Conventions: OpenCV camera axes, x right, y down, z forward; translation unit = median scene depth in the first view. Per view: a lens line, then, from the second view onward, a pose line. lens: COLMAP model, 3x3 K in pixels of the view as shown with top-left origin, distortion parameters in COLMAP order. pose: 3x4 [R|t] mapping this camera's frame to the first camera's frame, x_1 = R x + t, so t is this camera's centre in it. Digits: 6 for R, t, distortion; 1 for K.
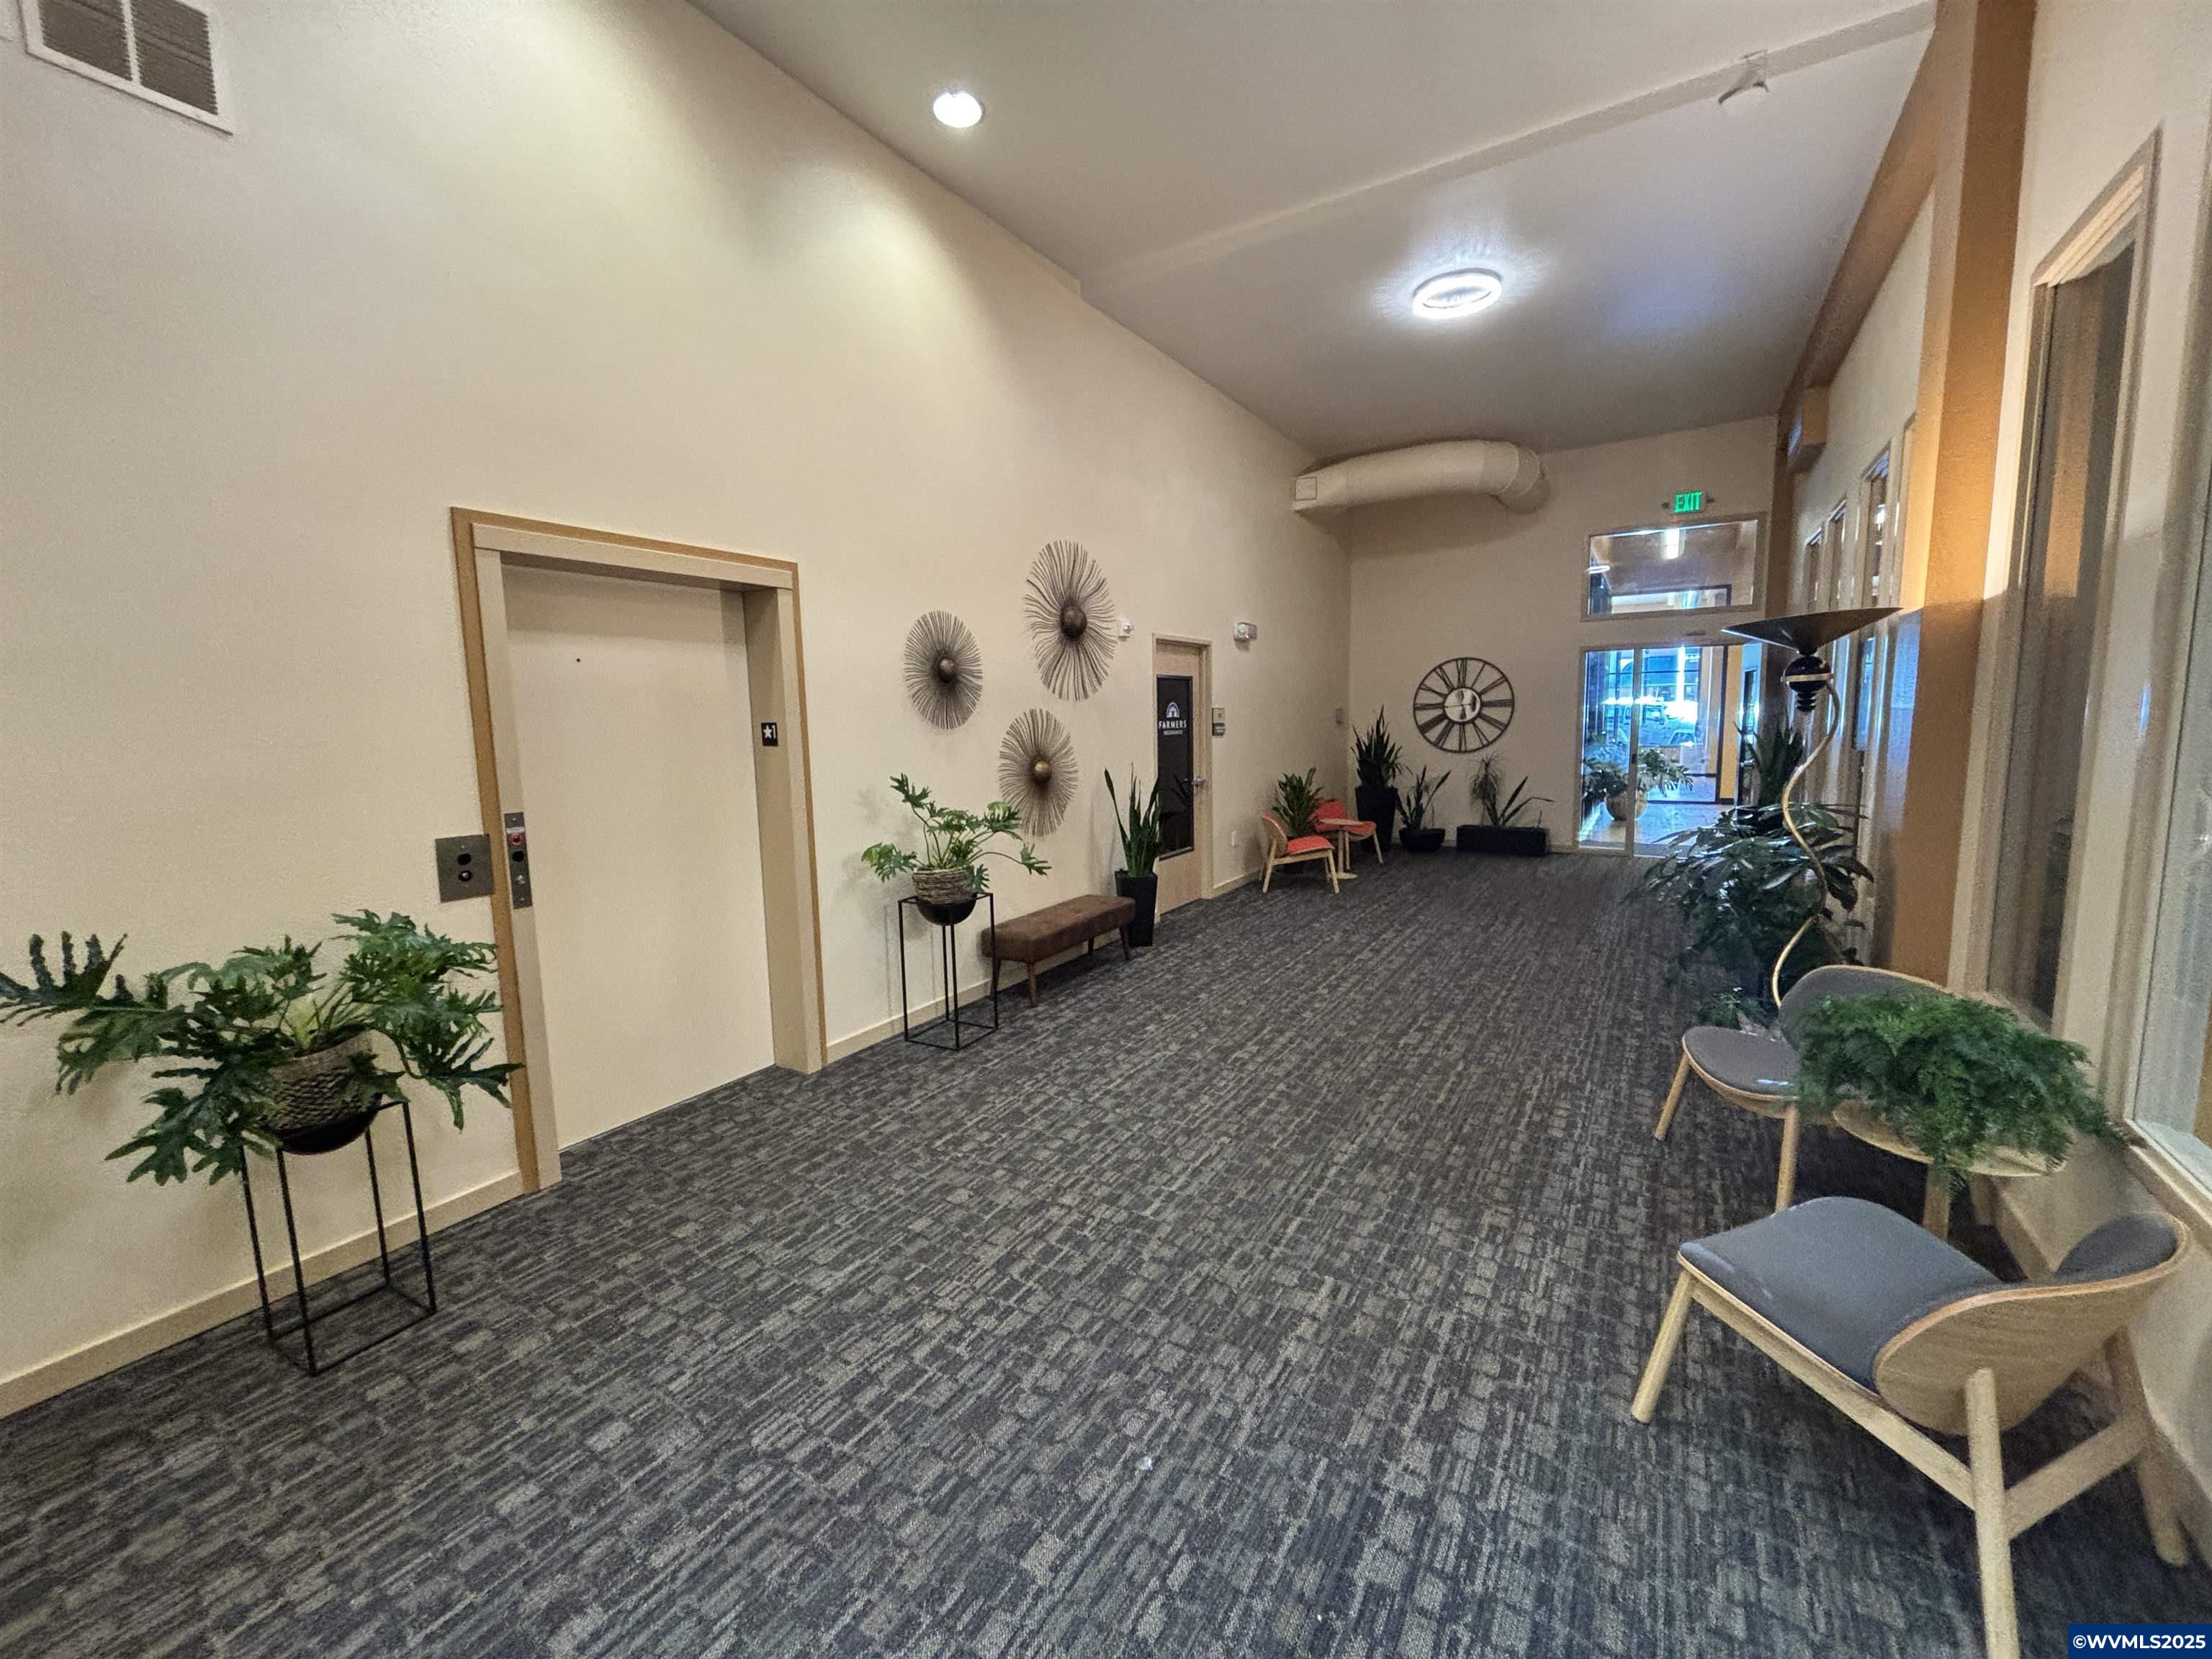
lens RADIAL K [[888.1, 0, 1107.8], [0, 888.1, 813.5], [0, 0, 1]] dist [0.024805, 0.000003]
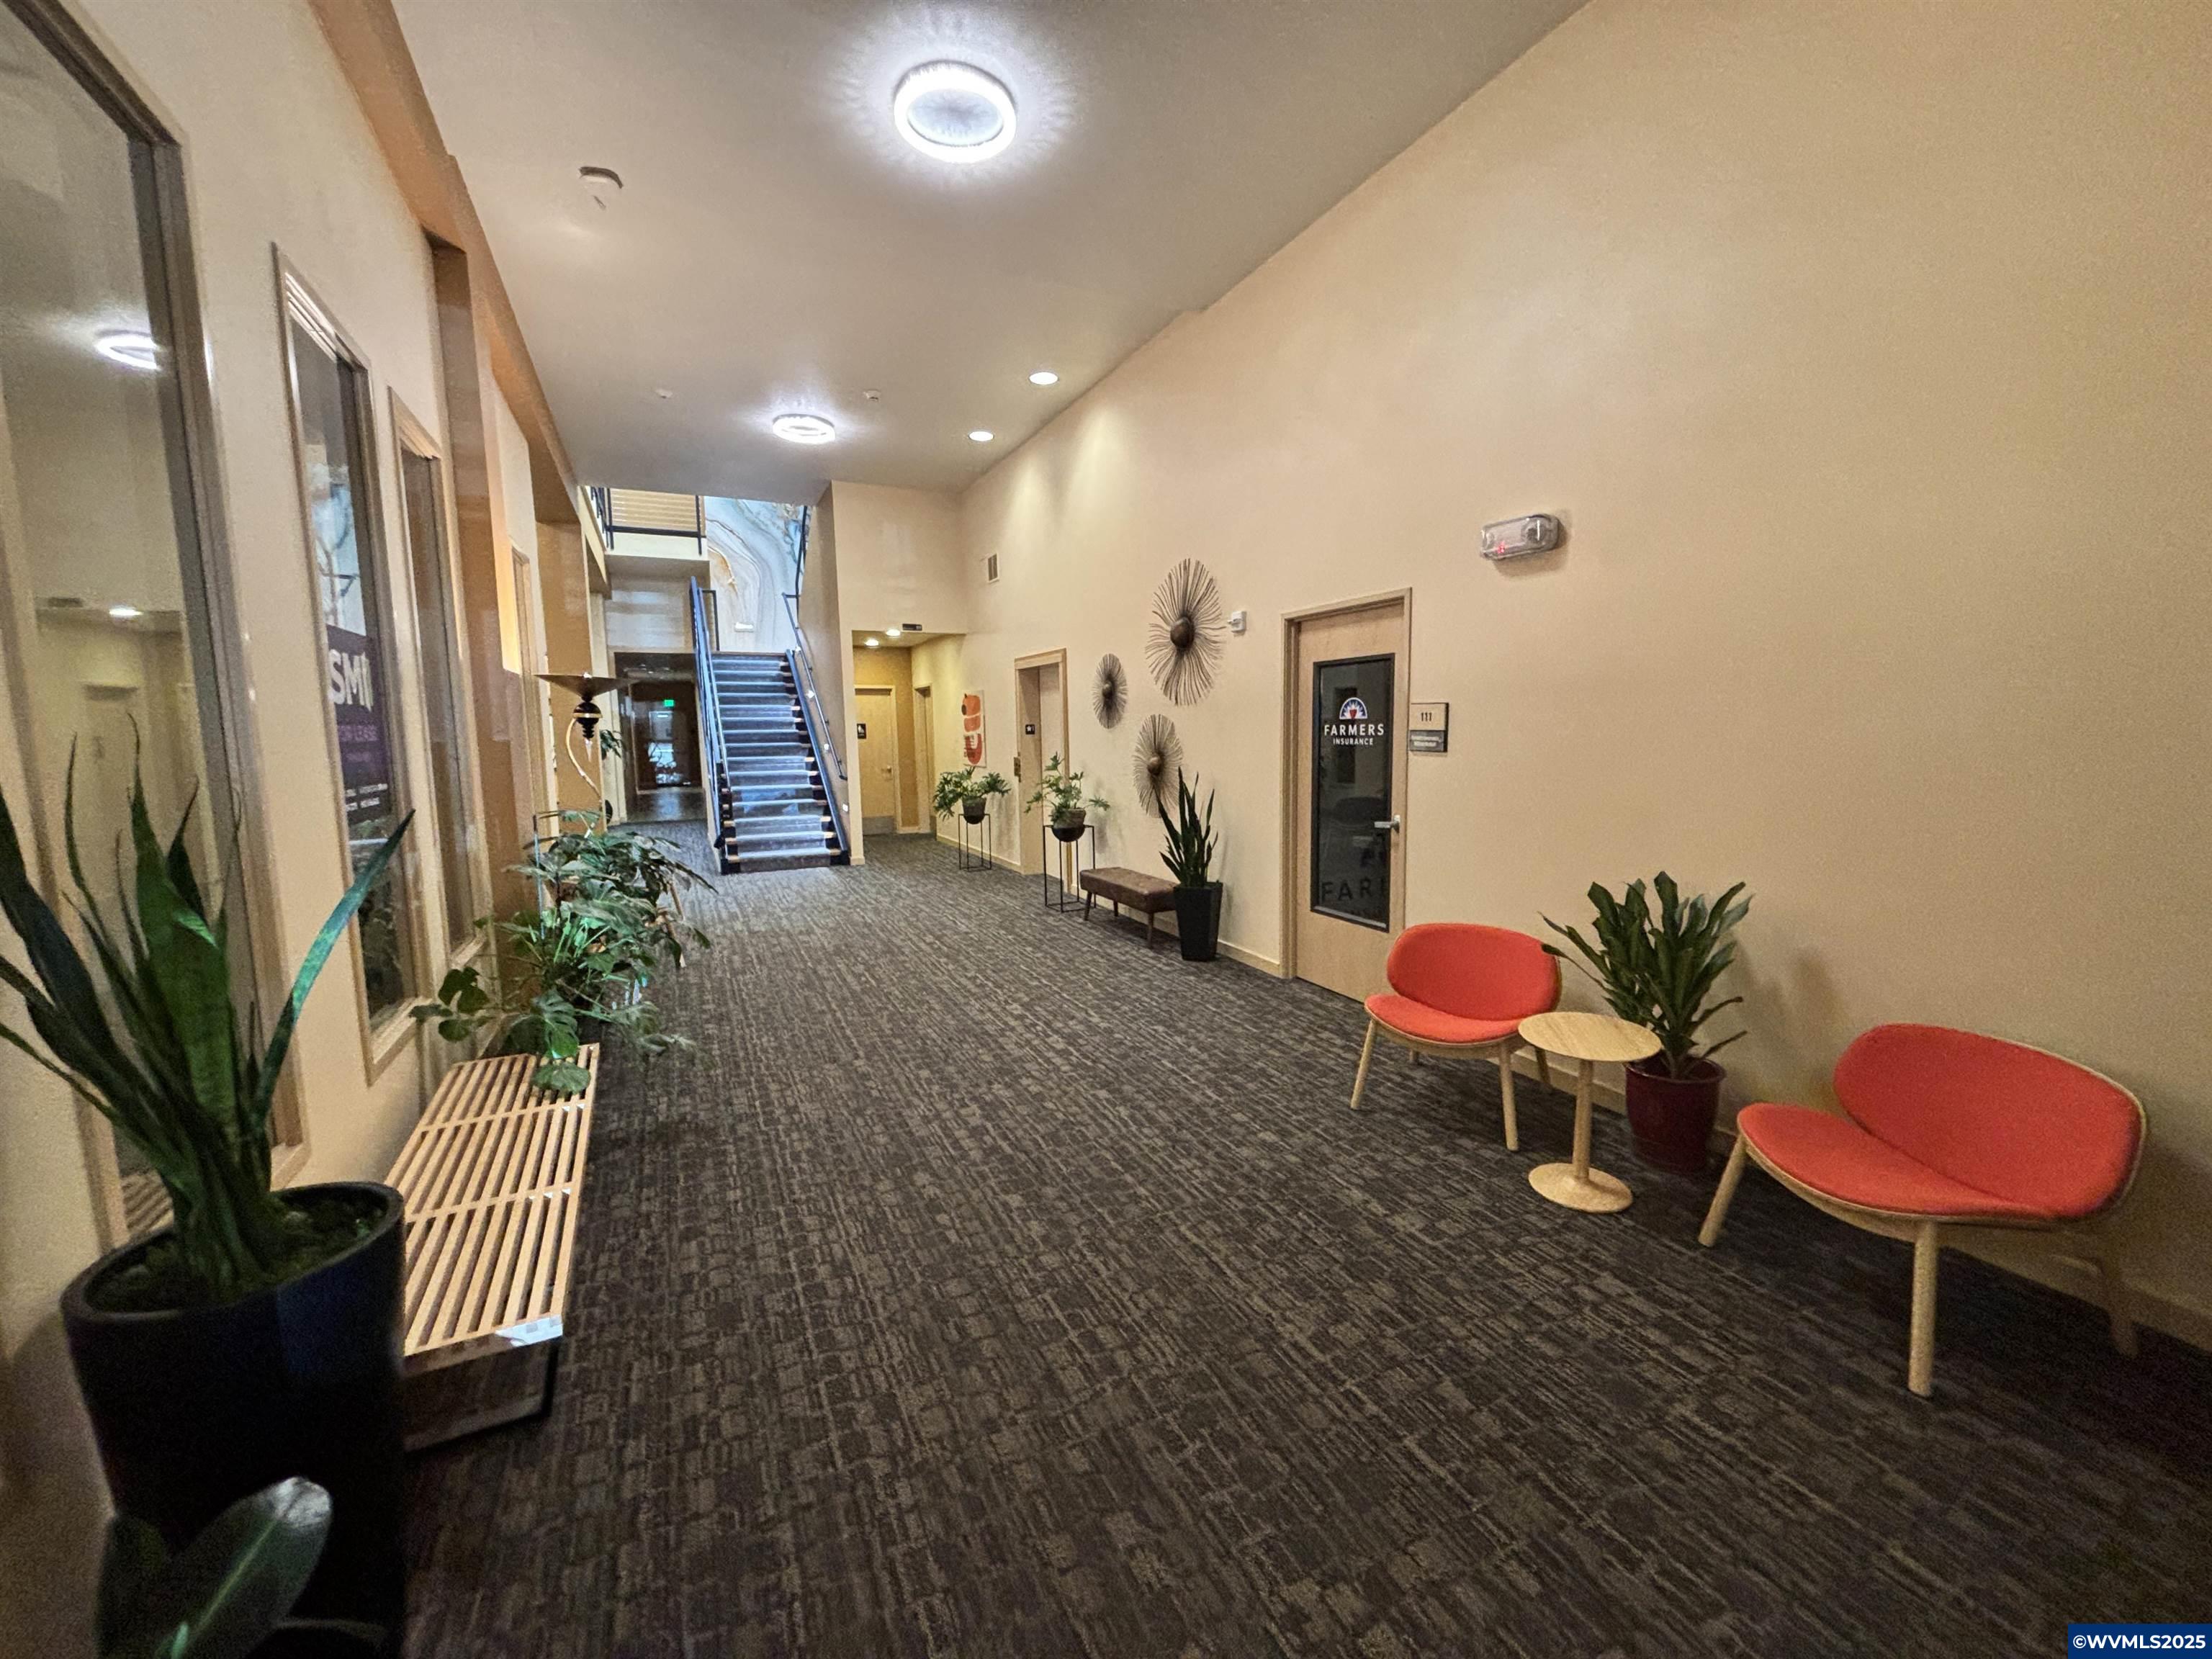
lens RADIAL K [[883.9, 0, 1118.6], [0, 883.9, 843.2], [0, 0, 1]] dist [0.001885, 0.000096]
pose [[-0.522125, 0.136052, -0.841947, 0.950526], [-0.066496, 0.977695, 0.199224, -0.174693], [0.850273, 0.160006, -0.501432, 1.519553]]
